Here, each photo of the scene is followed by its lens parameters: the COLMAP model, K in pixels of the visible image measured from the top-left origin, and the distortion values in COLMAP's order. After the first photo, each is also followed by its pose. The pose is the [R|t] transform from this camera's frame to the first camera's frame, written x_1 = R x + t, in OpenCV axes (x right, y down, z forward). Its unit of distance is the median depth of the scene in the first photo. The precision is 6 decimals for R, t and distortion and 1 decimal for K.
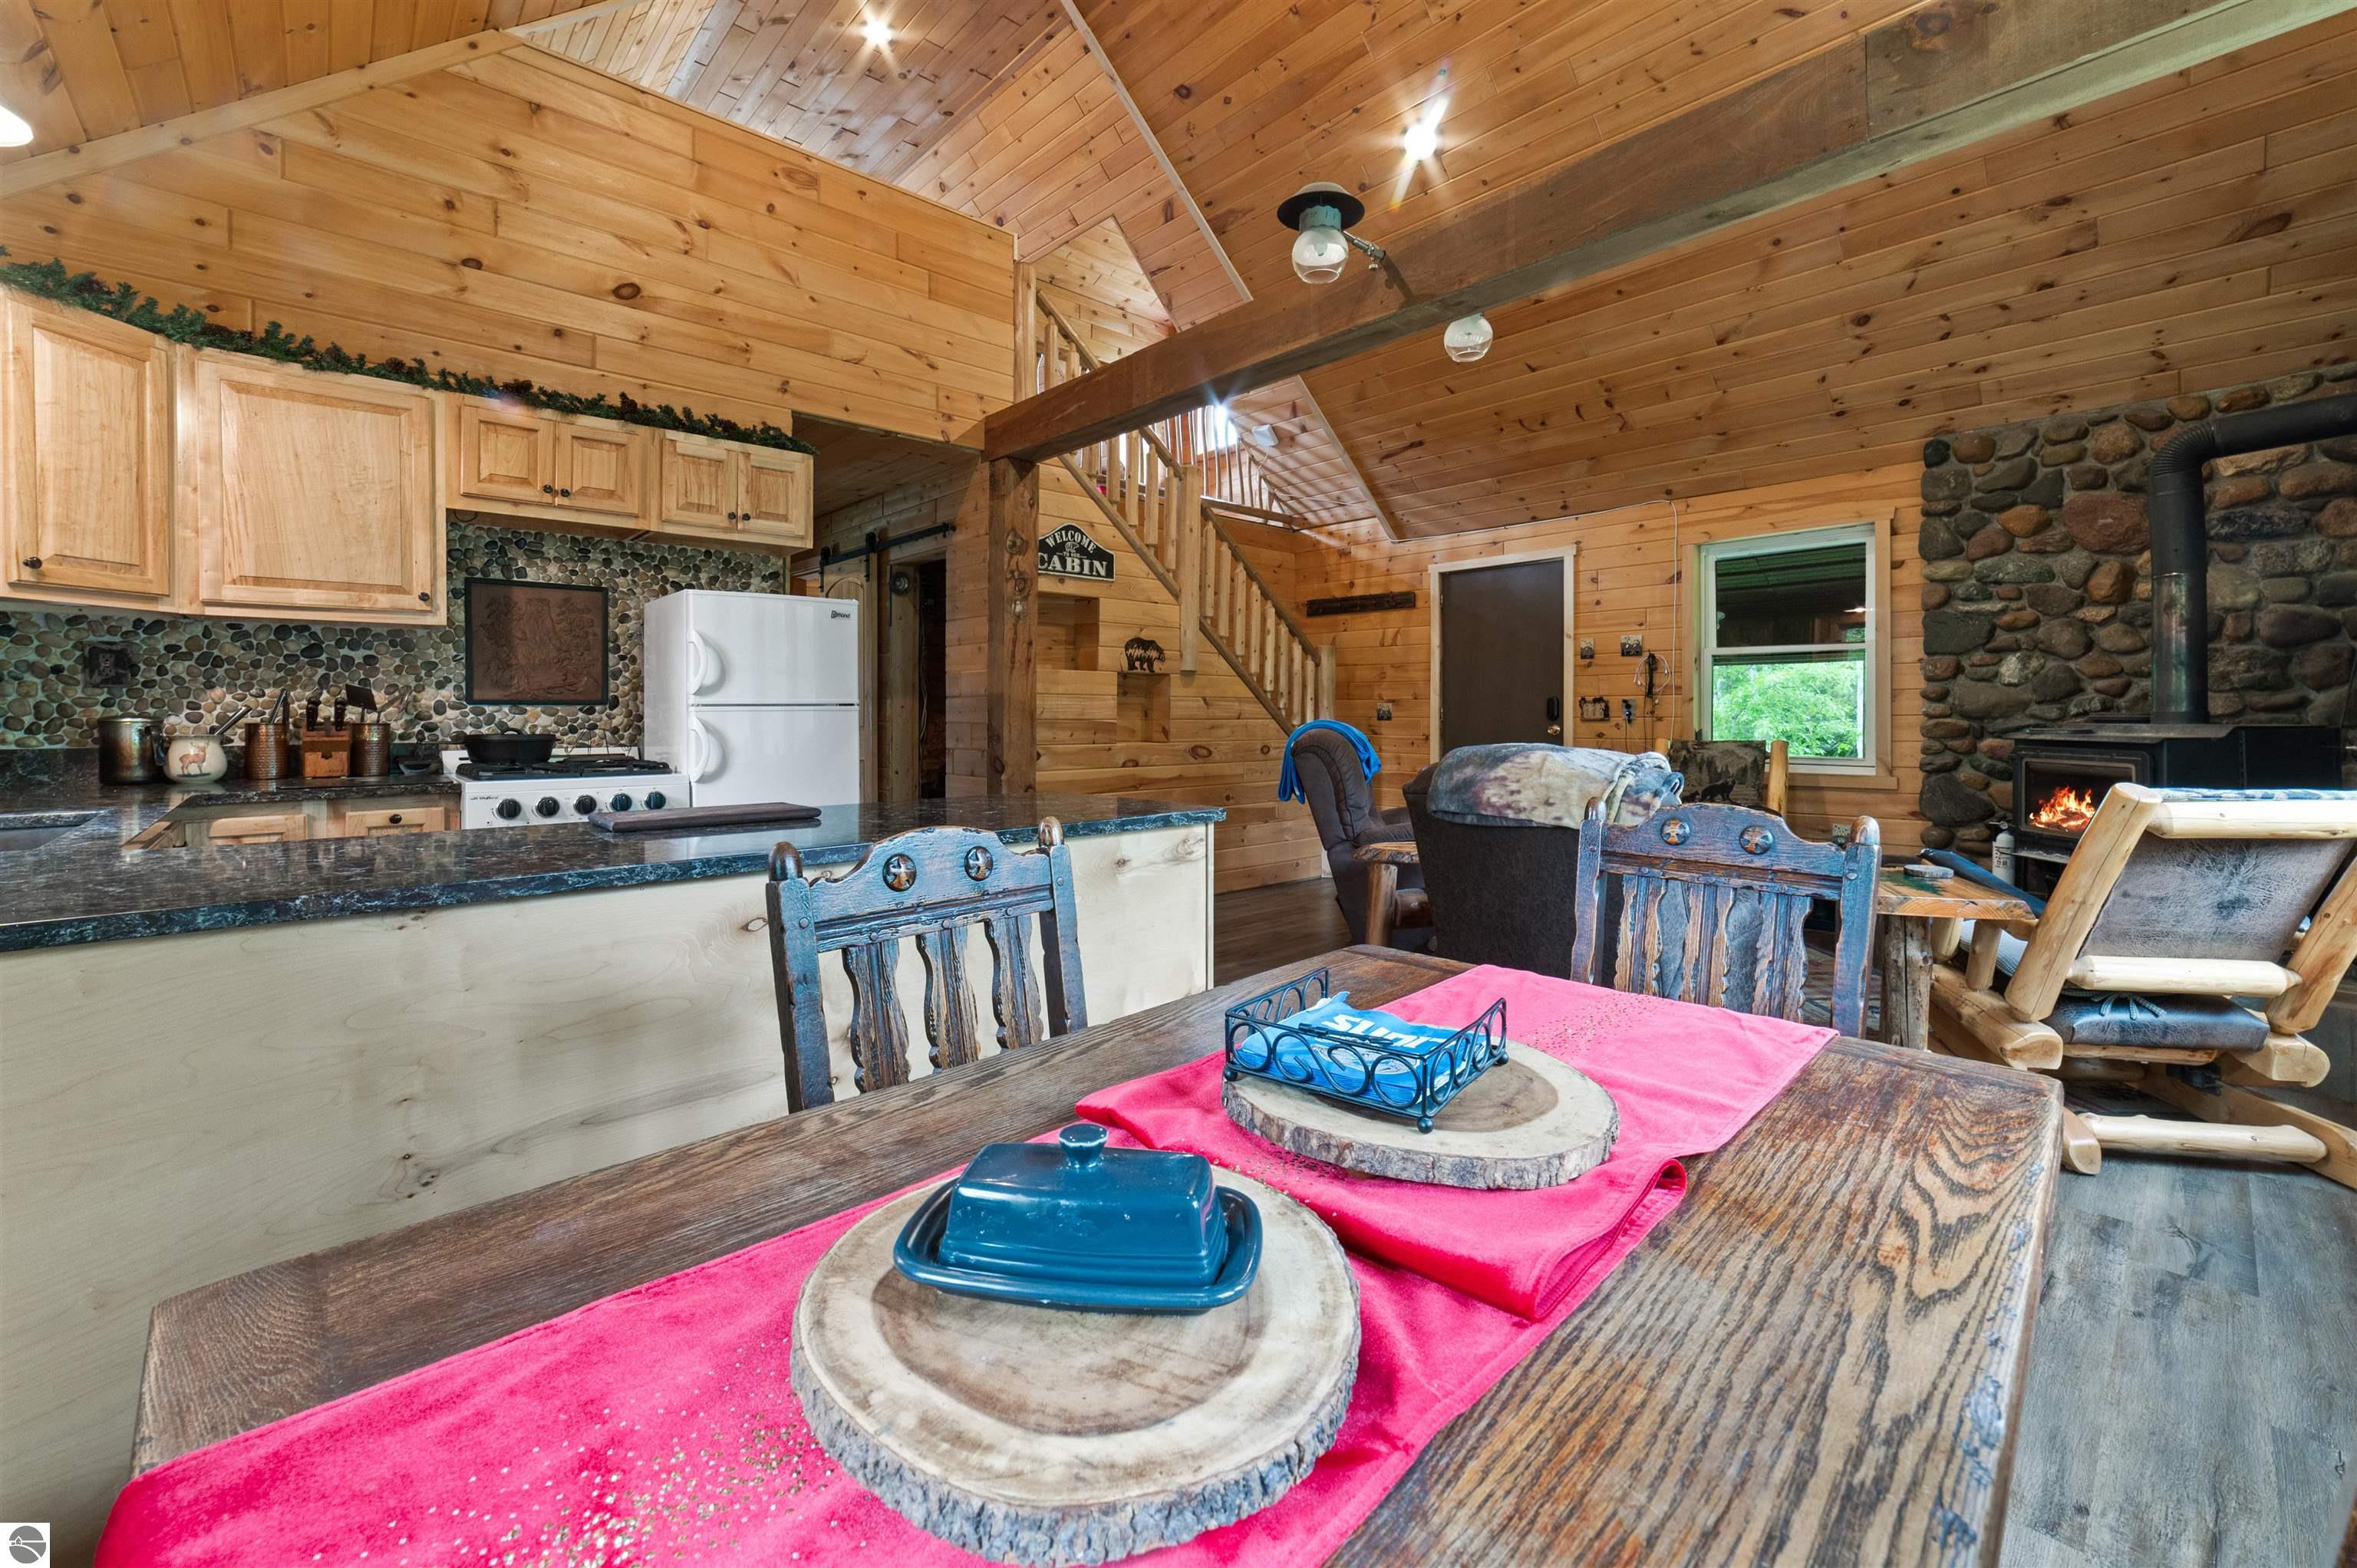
lens RADIAL K [[961.4, 0, 1165.5], [0, 961.4, 713.4], [0, 0, 1]] dist [-0.023908, 0.011717]
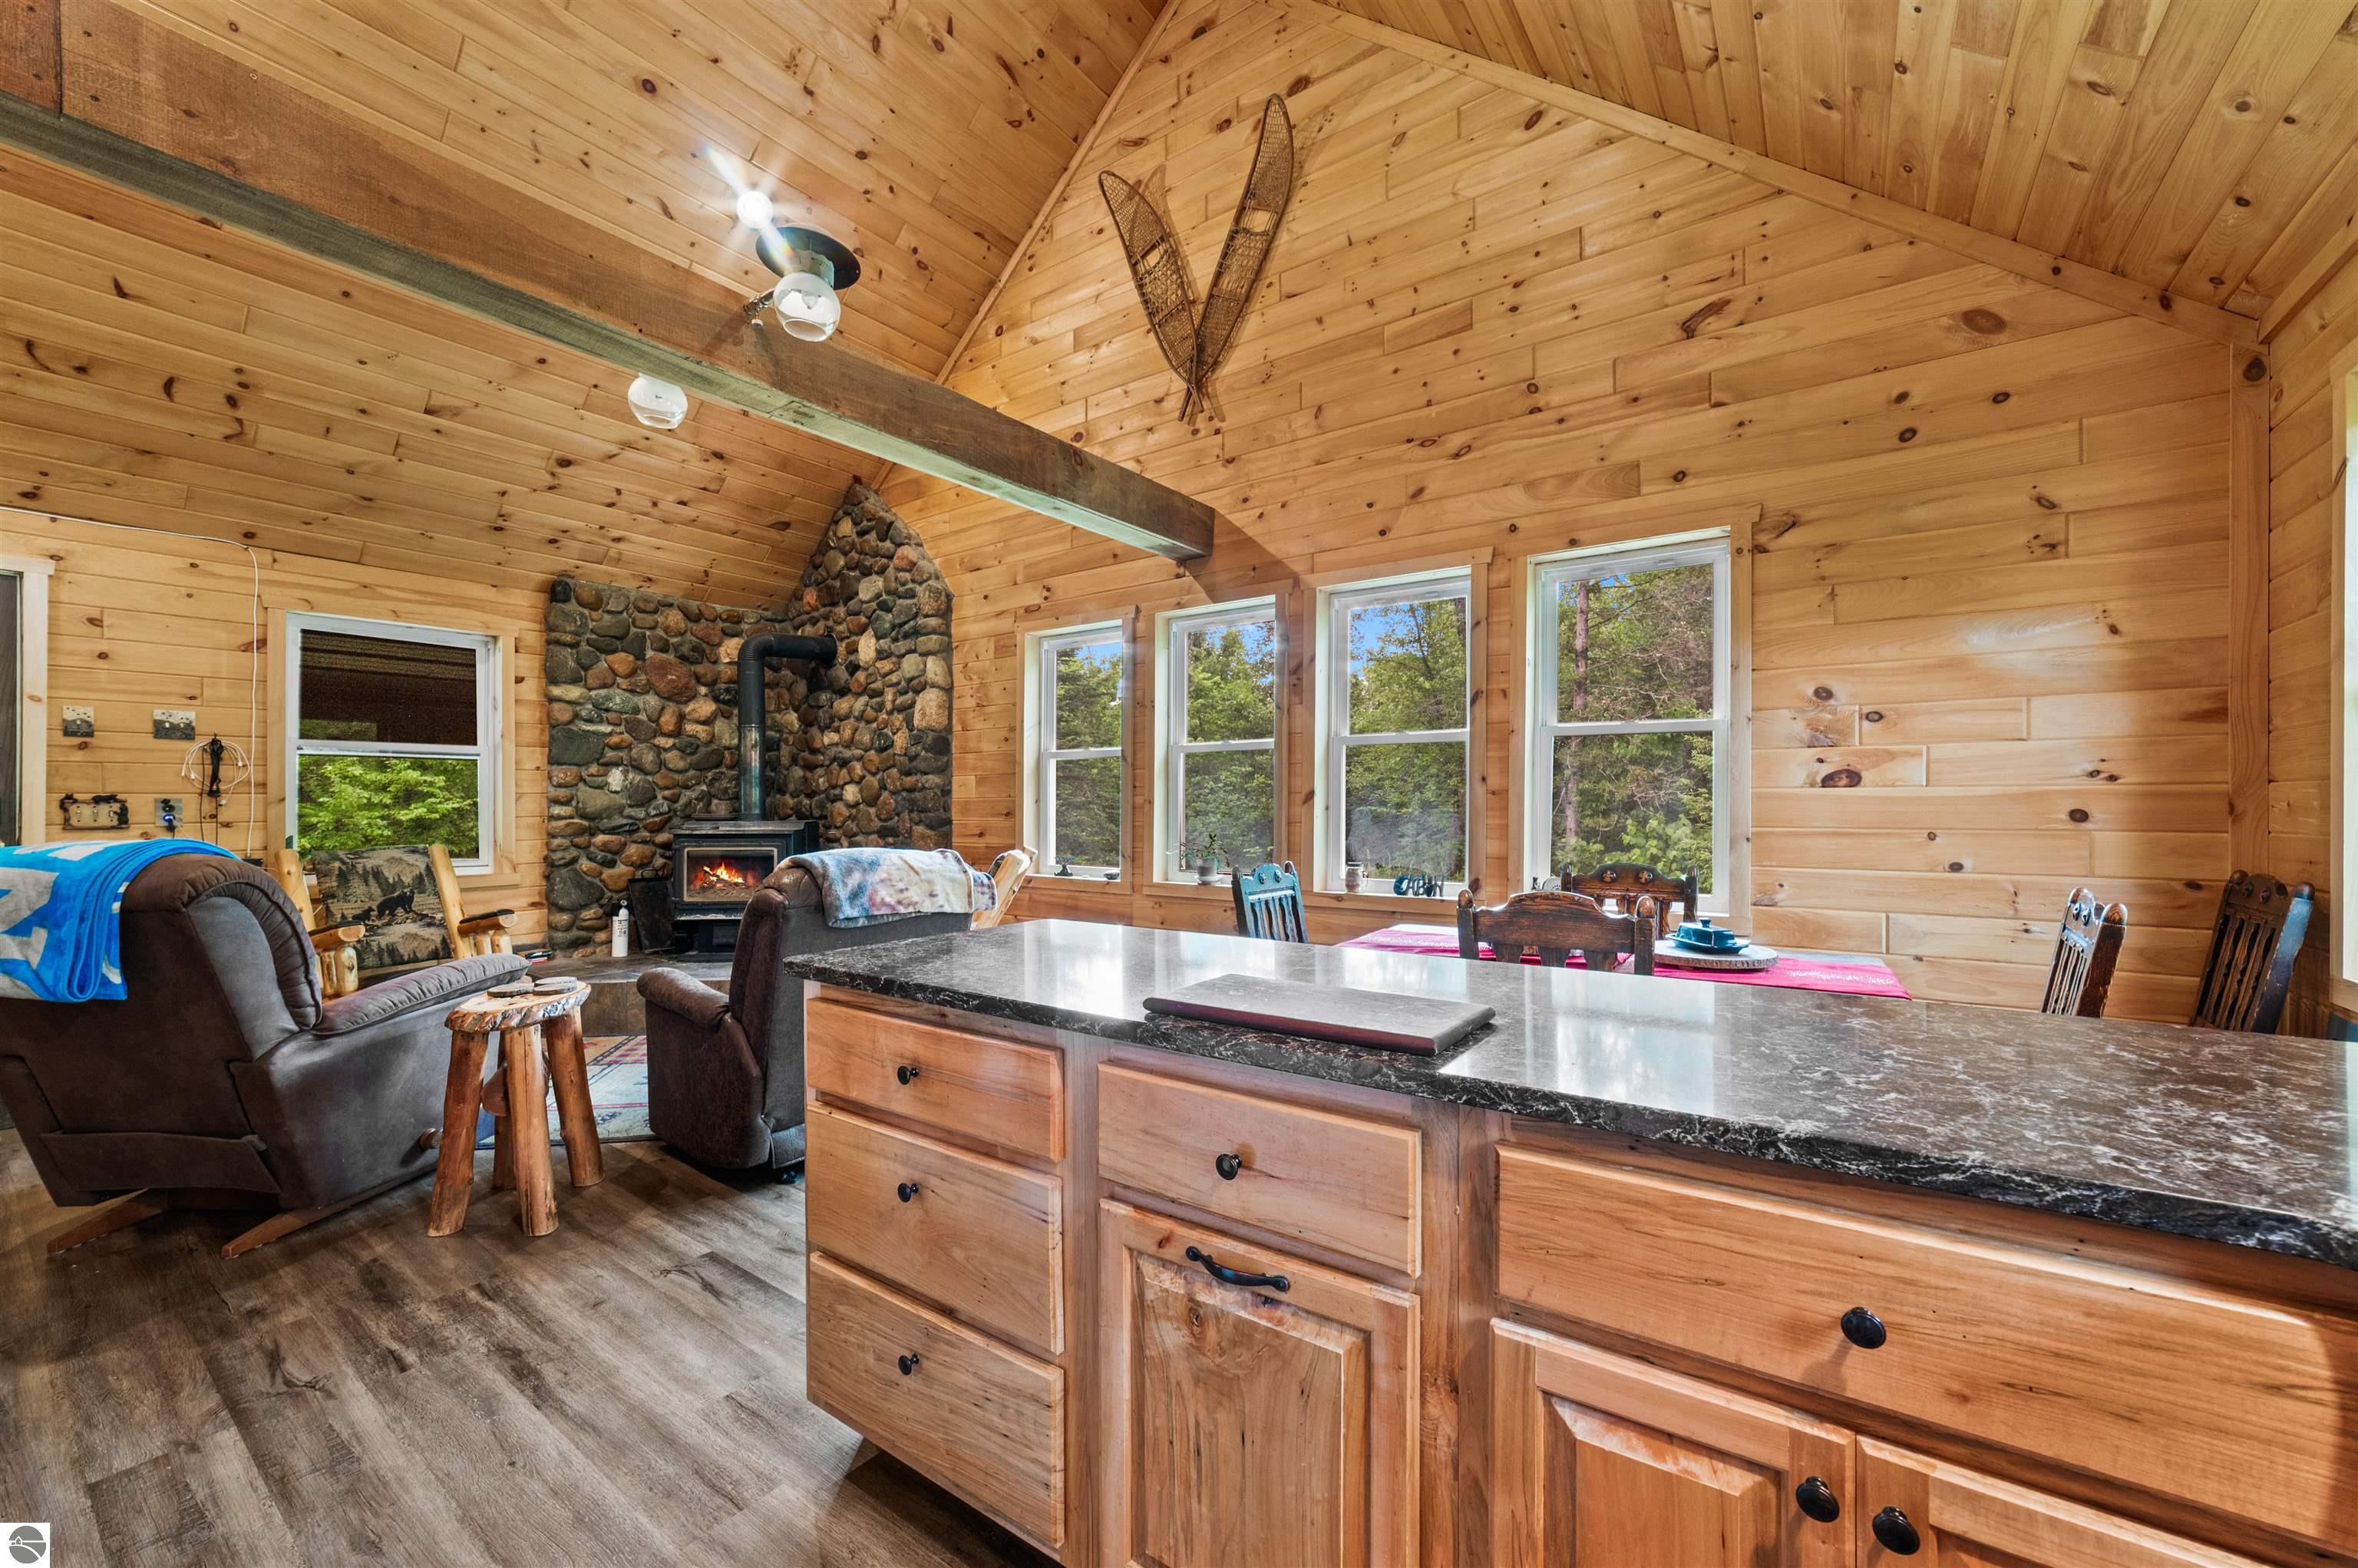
lens RADIAL K [[915.5, 0, 1167.6], [0, 915.5, 805.4], [0, 0, 1]] dist [-0.020849, 0.009320]
pose [[-0.202660, 0.000472, 0.979249, -0.472998], [0.001187, 0.999999, -0.000236, -0.011735], [-0.979249, 0.001115, -0.202660, 0.549722]]
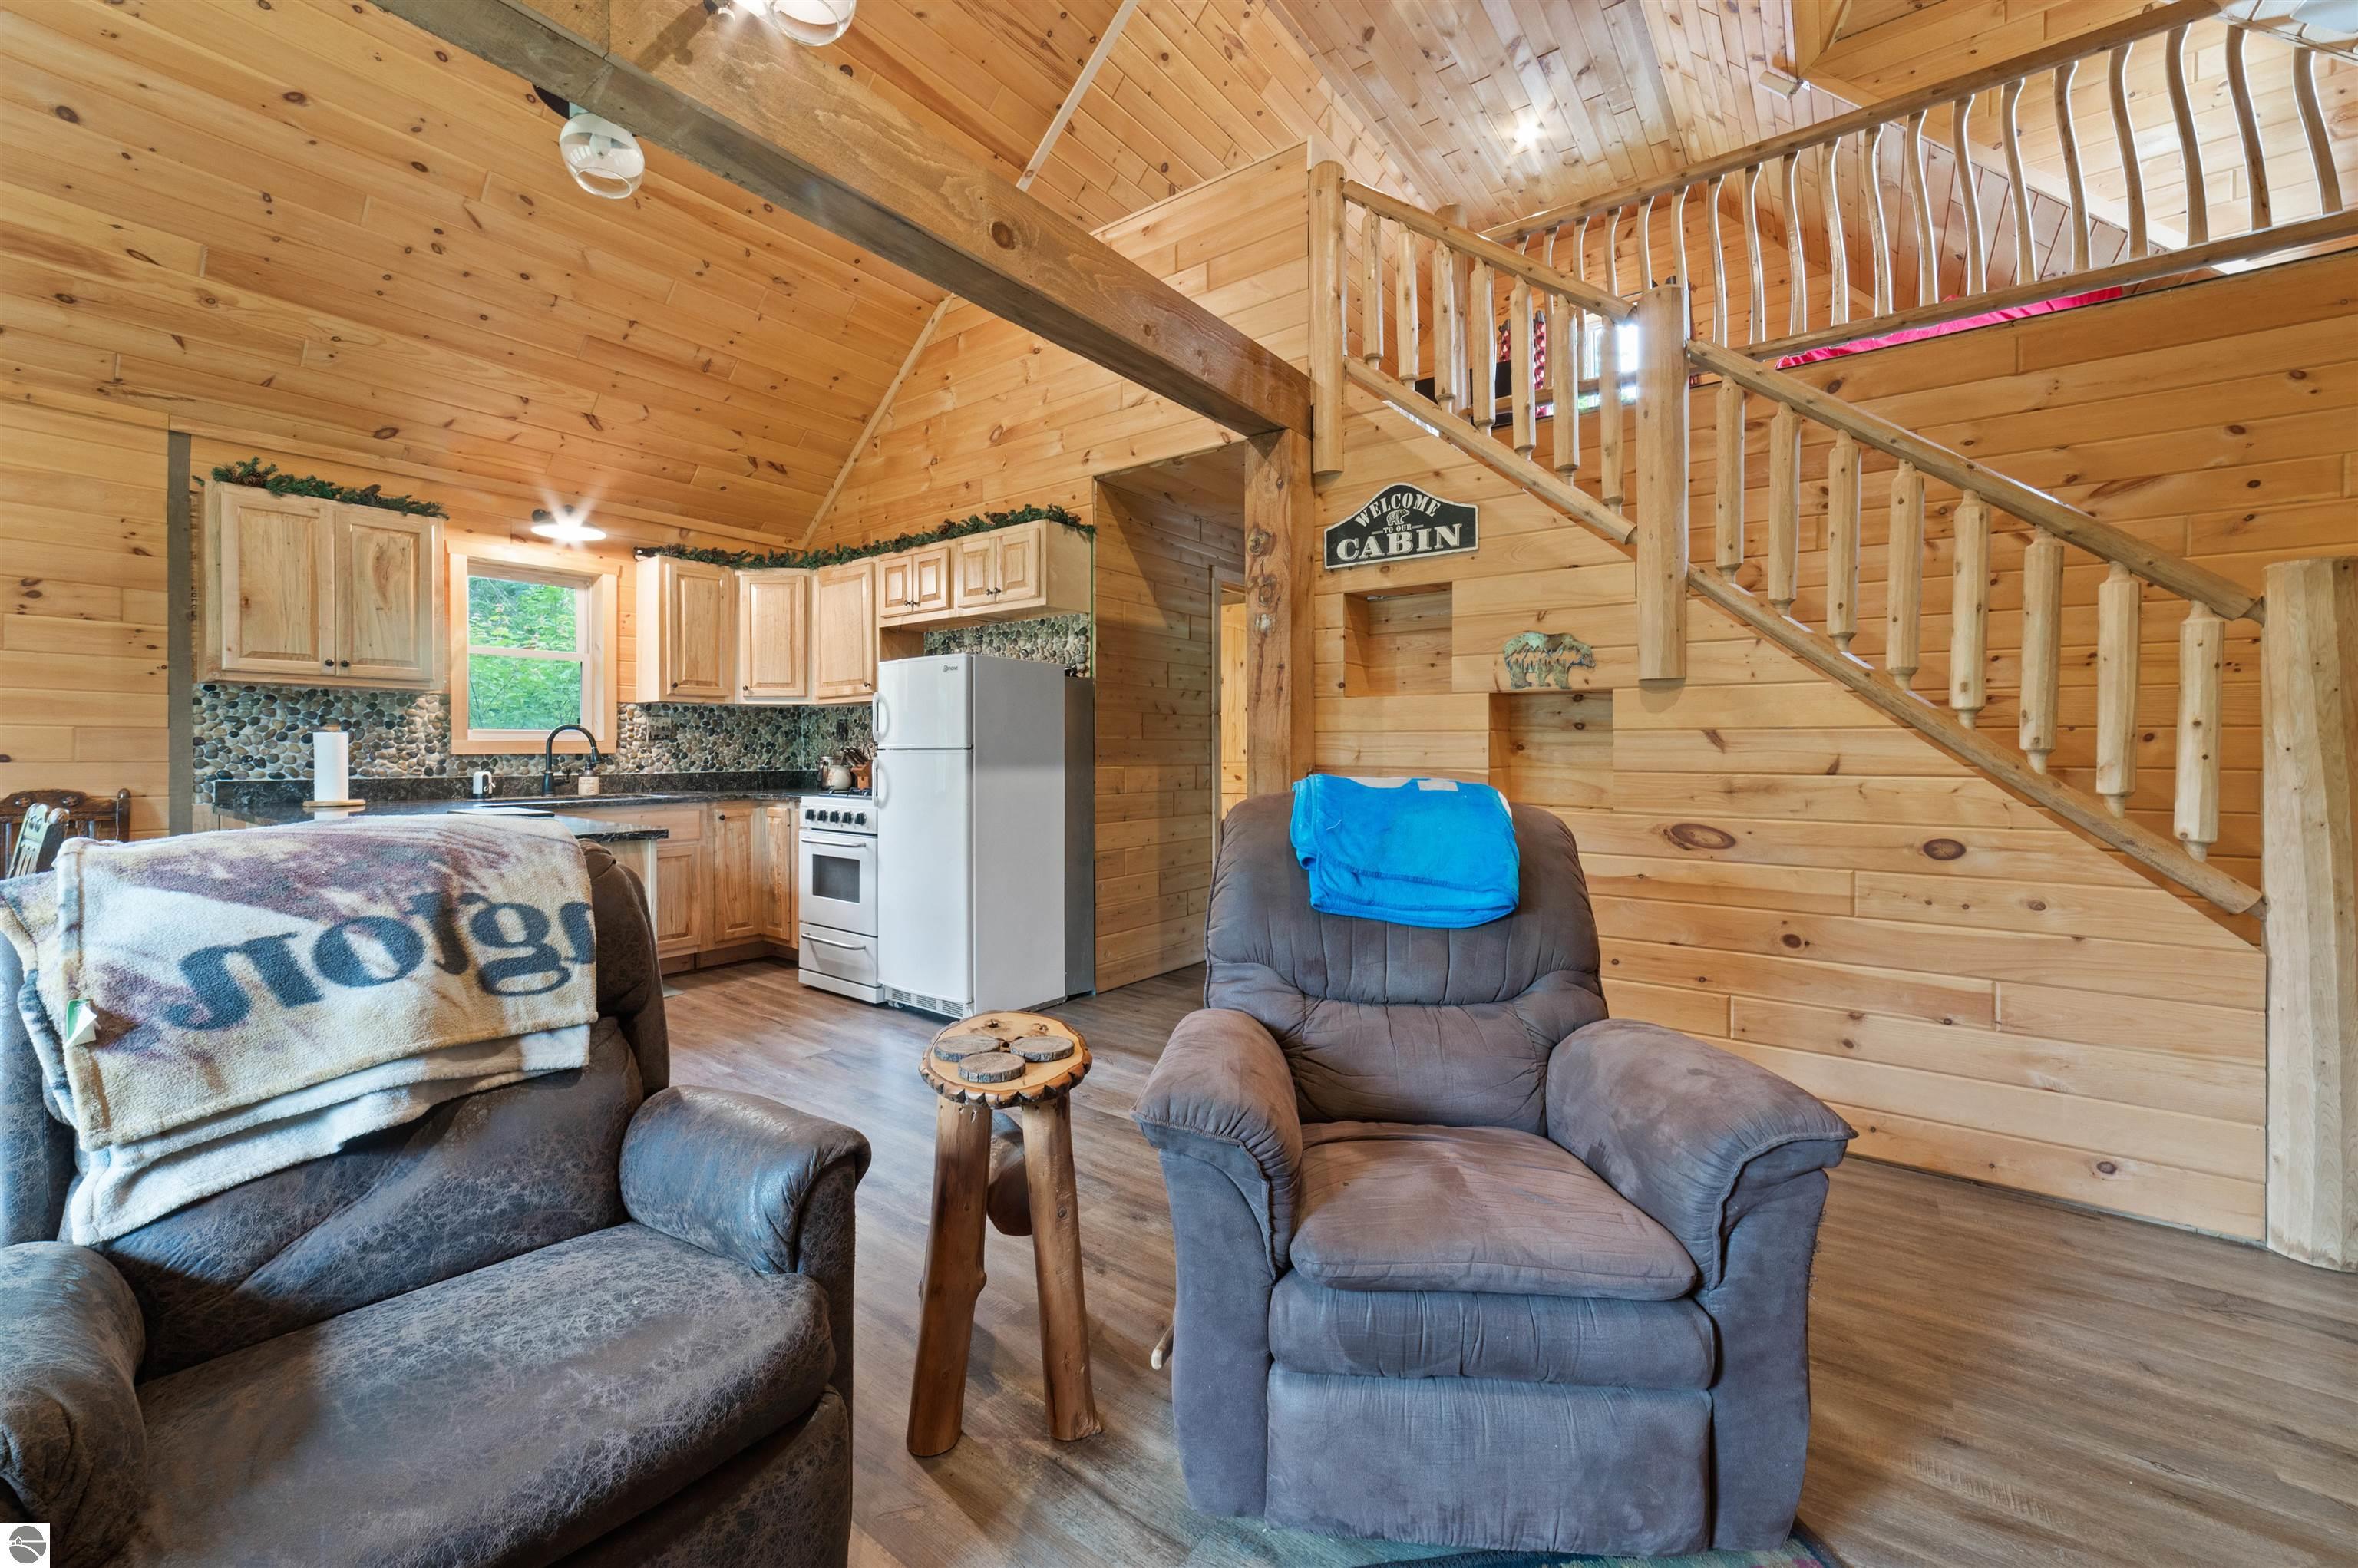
lens RADIAL K [[925.3, 0, 1169.5], [0, 925.3, 755.5], [0, 0, 1]] dist [-0.024763, 0.010265]
pose [[0.184824, 0.003801, -0.982764, 0.623271], [-0.003955, 0.999987, 0.003123, -0.004239], [0.982764, 0.003310, 0.184837, 0.852332]]
